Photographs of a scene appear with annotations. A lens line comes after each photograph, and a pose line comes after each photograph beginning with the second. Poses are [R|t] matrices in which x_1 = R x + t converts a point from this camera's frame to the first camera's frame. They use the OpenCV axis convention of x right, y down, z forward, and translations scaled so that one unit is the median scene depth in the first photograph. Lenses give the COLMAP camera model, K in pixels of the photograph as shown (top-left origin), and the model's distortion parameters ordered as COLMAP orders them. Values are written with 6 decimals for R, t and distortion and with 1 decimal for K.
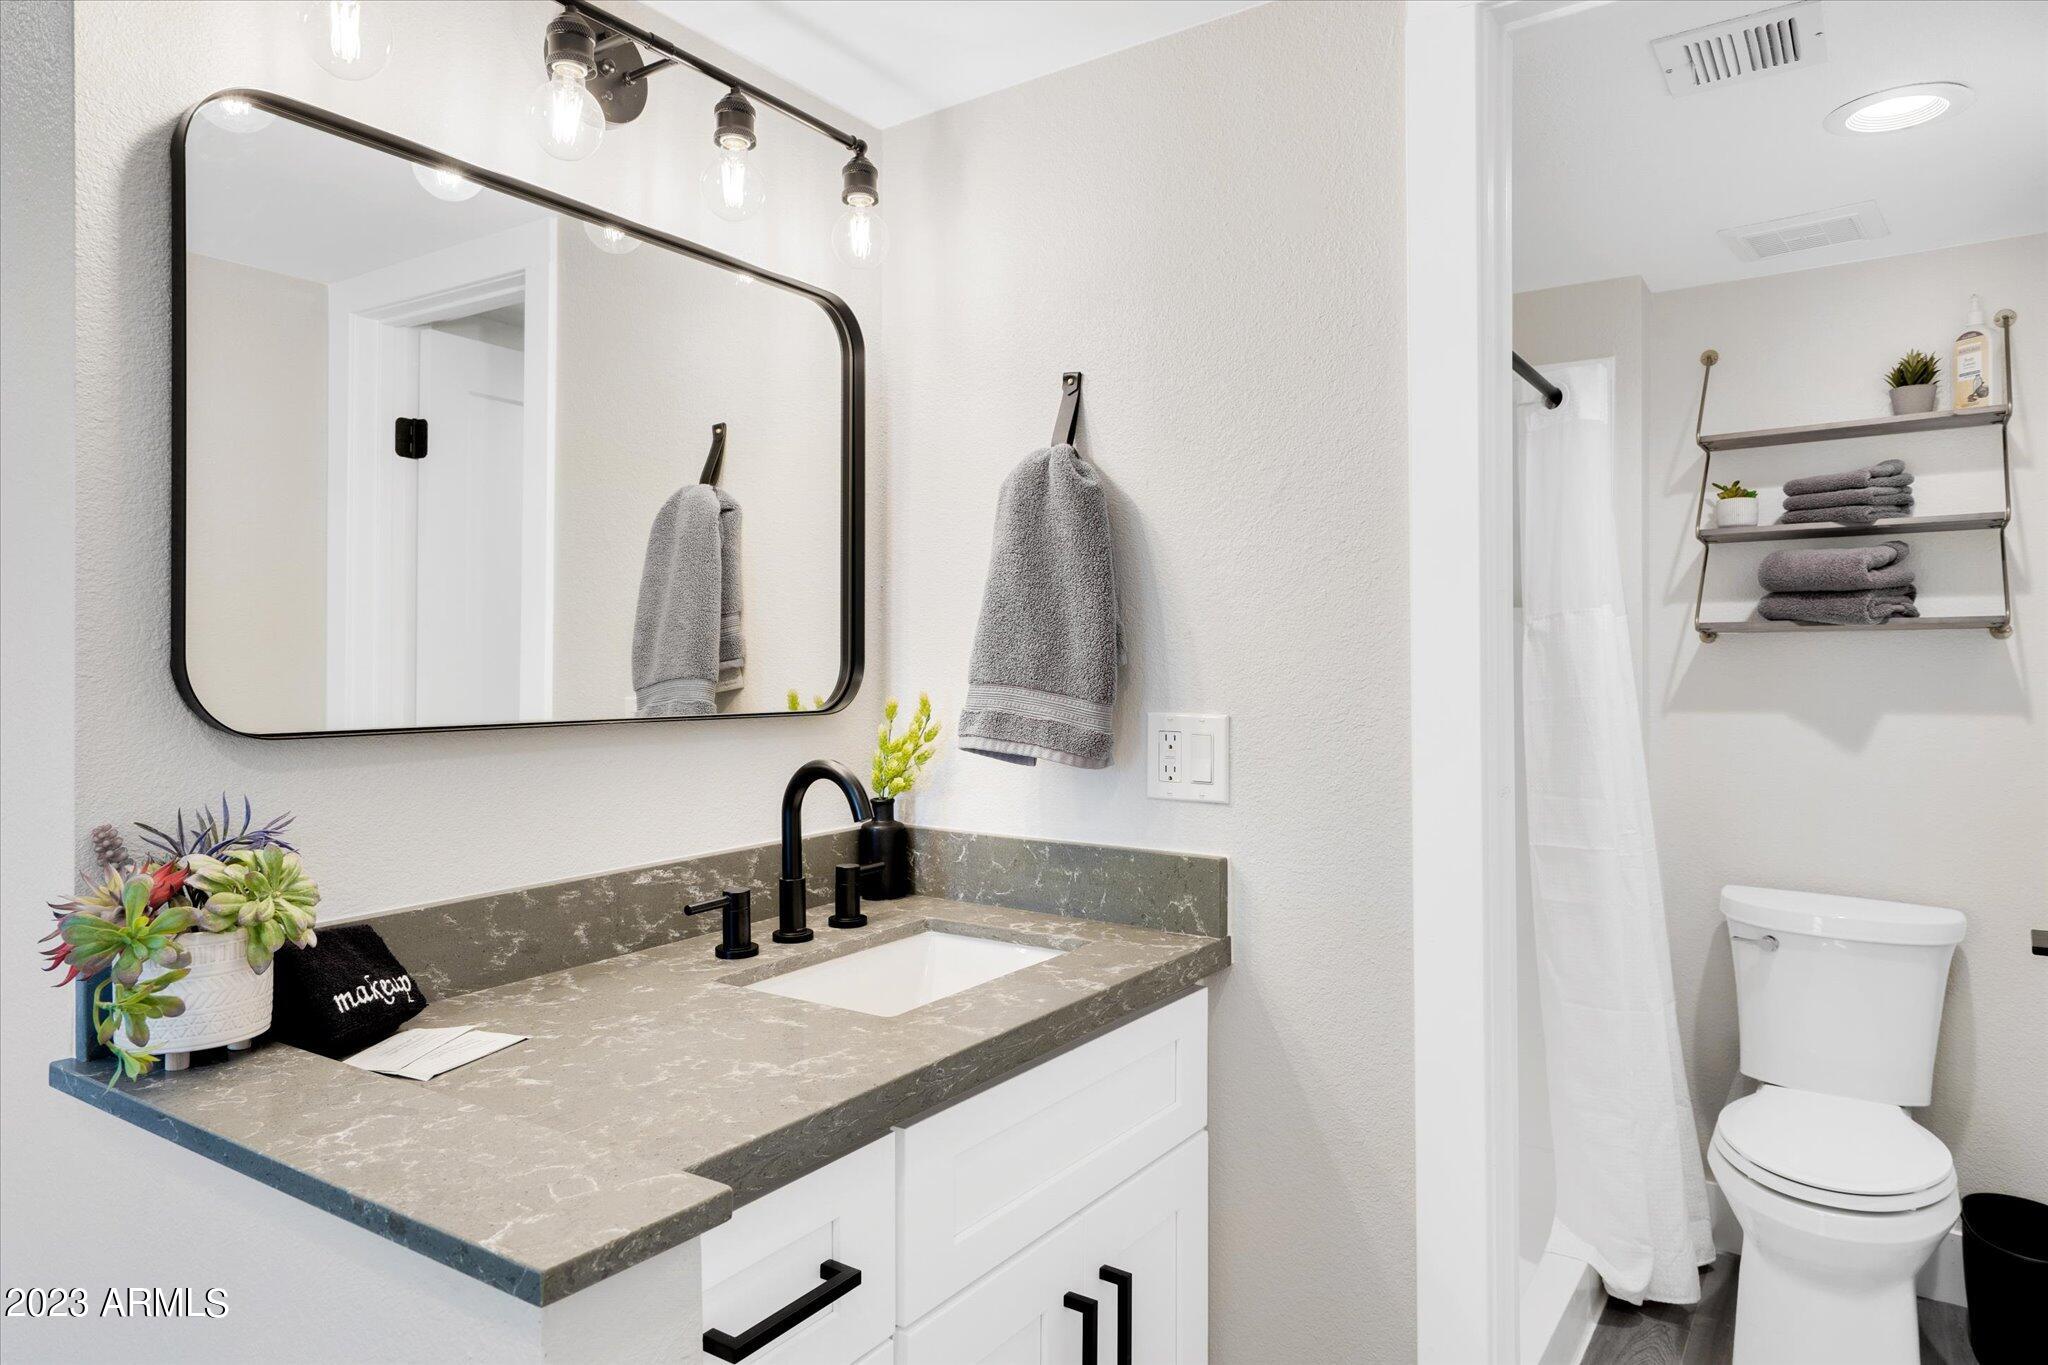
lens RADIAL K [[1257.1, 0, 1029.0], [0, 1257.1, 672.0], [0, 0, 1]] dist [-0.000996, -0.000766]
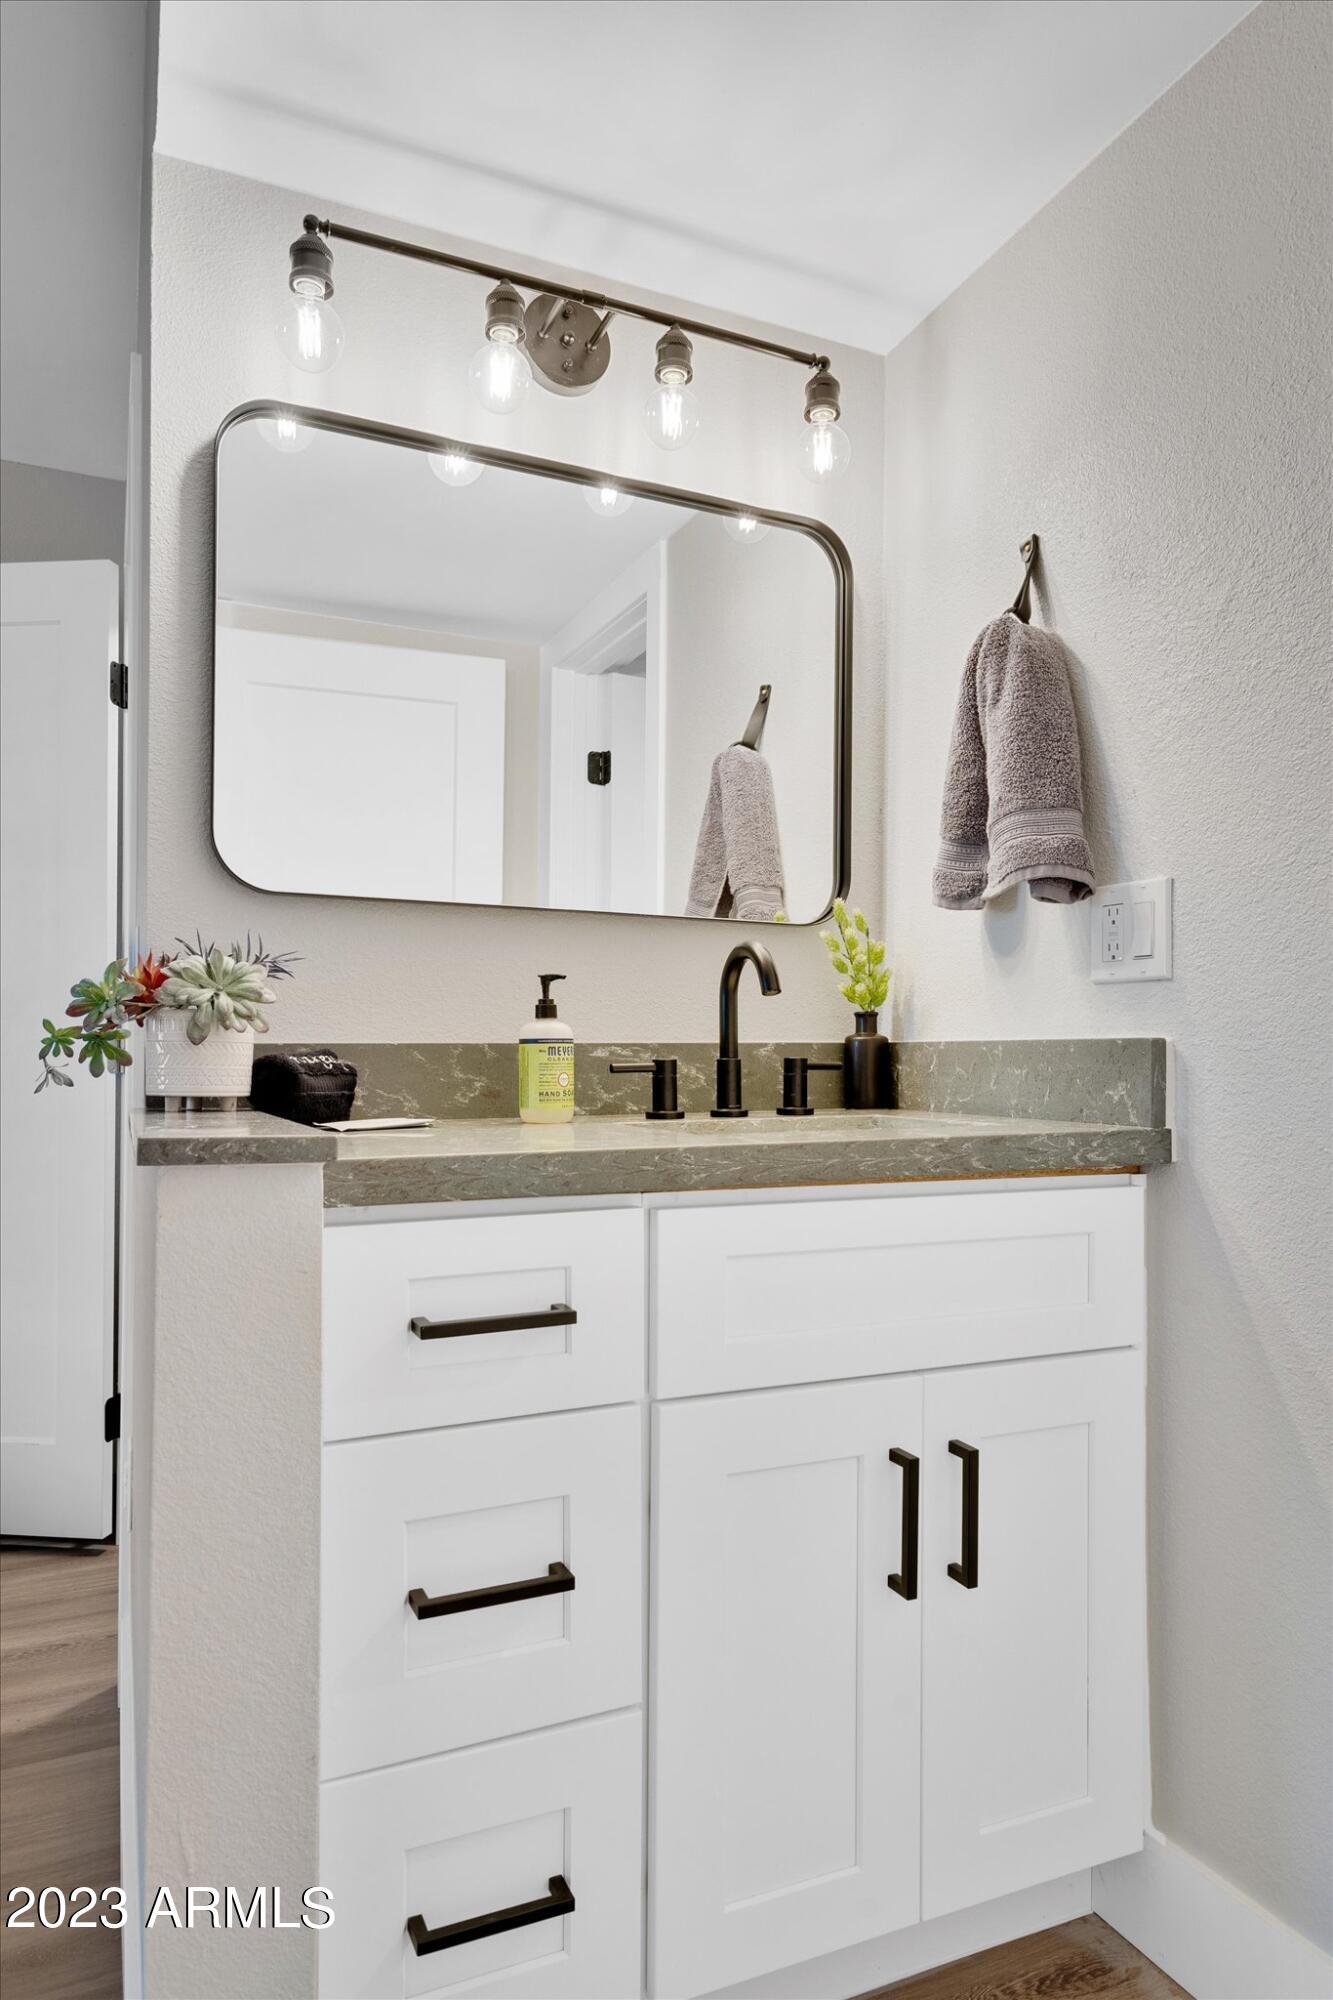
lens RADIAL K [[1227.6, 0, 677.7], [0, 1227.6, 1067.0], [0, 0, 1]] dist [-0.000996, -0.000766]
pose [[0.851604, 0.007034, -0.524138, 0.313768], [-0.009434, 0.999954, -0.001909, 0.170913], [0.524101, 0.006571, 0.851631, 0.093853]]
